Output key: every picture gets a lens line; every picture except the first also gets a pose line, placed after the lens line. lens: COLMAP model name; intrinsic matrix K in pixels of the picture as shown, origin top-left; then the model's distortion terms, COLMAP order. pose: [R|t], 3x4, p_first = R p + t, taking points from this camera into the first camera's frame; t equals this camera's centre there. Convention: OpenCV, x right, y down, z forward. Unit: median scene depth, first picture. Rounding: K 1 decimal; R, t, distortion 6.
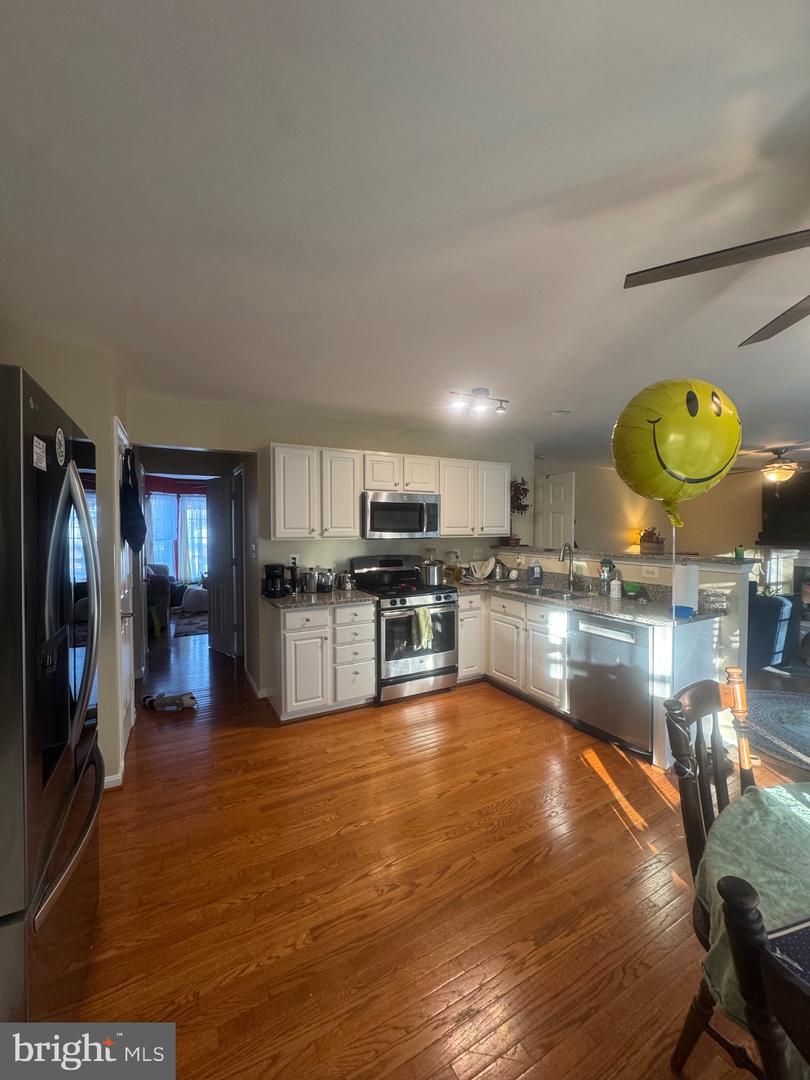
lens RADIAL K [[432.4, 0, 405.9], [0, 432.4, 536.0], [0, 0, 1]] dist [-0.001862, 0.000798]
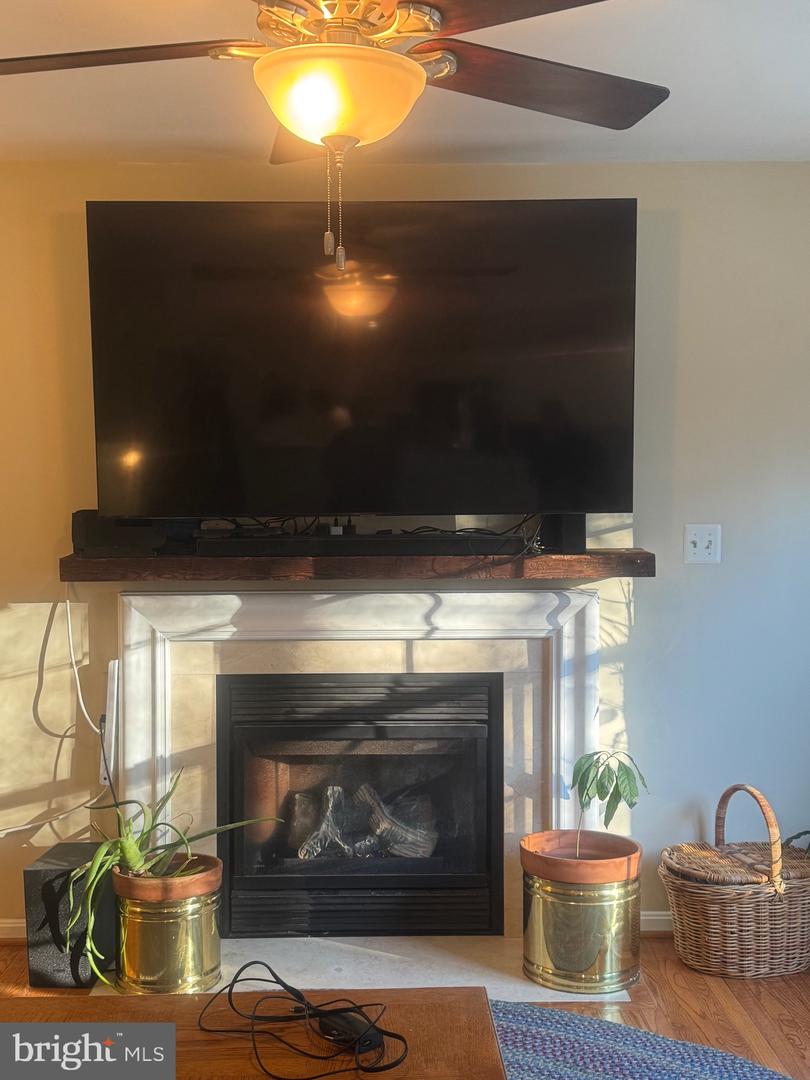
lens RADIAL K [[1281.2, 0, 404.7], [0, 1281.2, 545.9], [0, 0, 1]] dist [0.123651, 0.000000]
pose [[0.460169, -0.033443, 0.887201, 0.388896], [0.014401, 0.999440, 0.030204, -0.009278], [-0.887715, -0.001123, 0.460393, 0.623907]]
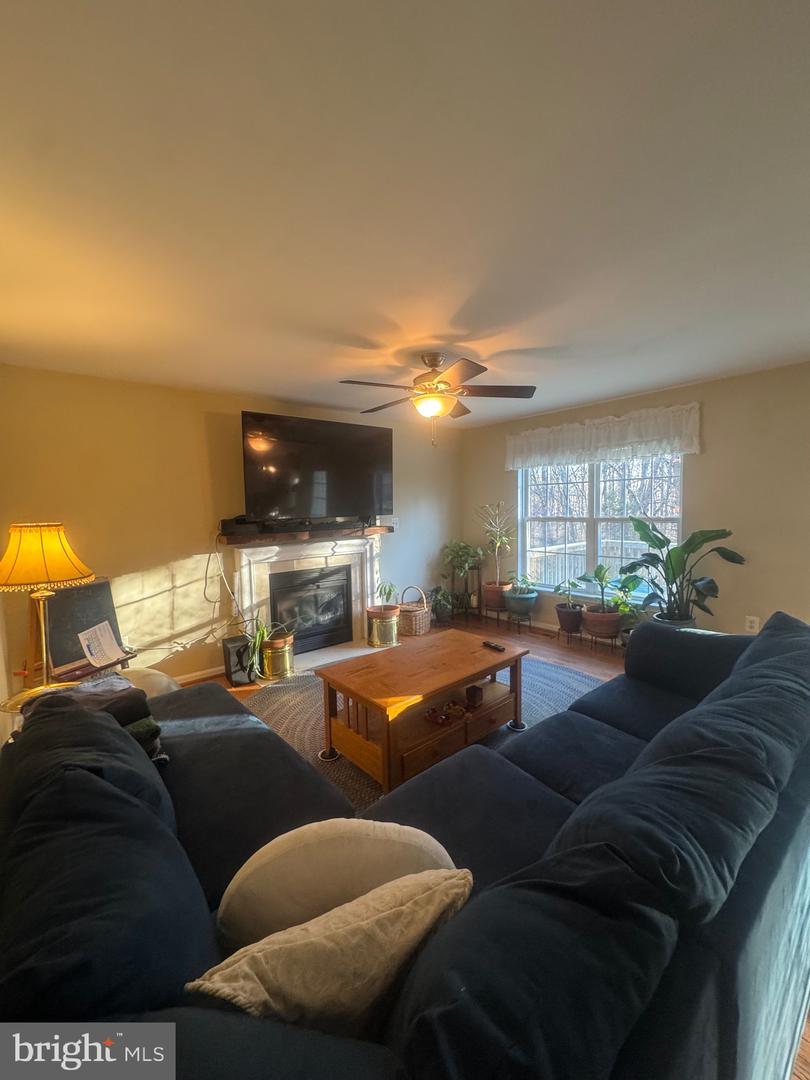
lens RADIAL K [[432.4, 0, 406.7], [0, 432.4, 539.2], [0, 0, 1]] dist [-0.001862, 0.000798]
pose [[-0.213766, -0.056260, 0.975264, 0.261668], [0.040373, 0.996978, 0.066362, -0.011575], [-0.976050, 0.053560, -0.210849, 0.914241]]
